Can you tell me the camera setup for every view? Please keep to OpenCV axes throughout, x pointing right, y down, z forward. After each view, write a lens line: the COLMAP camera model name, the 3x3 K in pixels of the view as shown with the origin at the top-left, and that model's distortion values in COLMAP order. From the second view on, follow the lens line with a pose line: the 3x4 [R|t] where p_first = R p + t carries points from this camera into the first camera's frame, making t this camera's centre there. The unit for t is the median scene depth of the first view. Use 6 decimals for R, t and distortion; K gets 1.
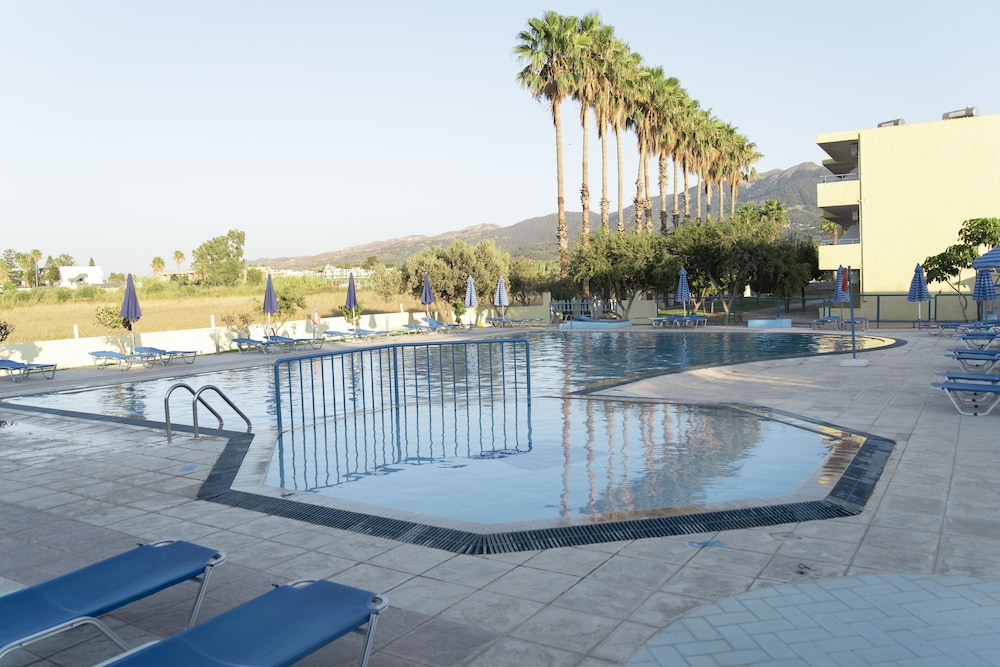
lens RADIAL K [[809.2, 0, 500.7], [0, 809.2, 302.3], [0, 0, 1]] dist [-0.170419, 0.194857]
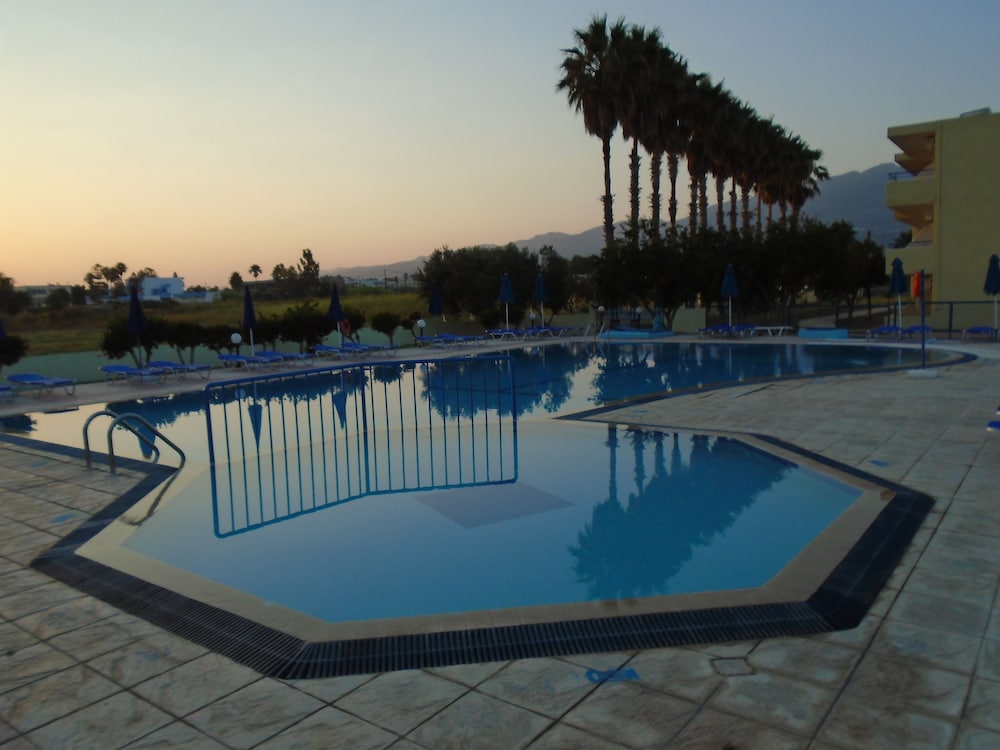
lens RADIAL K [[773.9, 0, 500.0], [0, 773.9, 375.0], [0, 0, 1]] dist [-0.006177, 0.000002]
pose [[0.996234, 0.000958, -0.086698, 0.195976], [0.006216, 0.996577, 0.082441, -0.013739], [0.086480, -0.082669, 0.992818, 0.296833]]
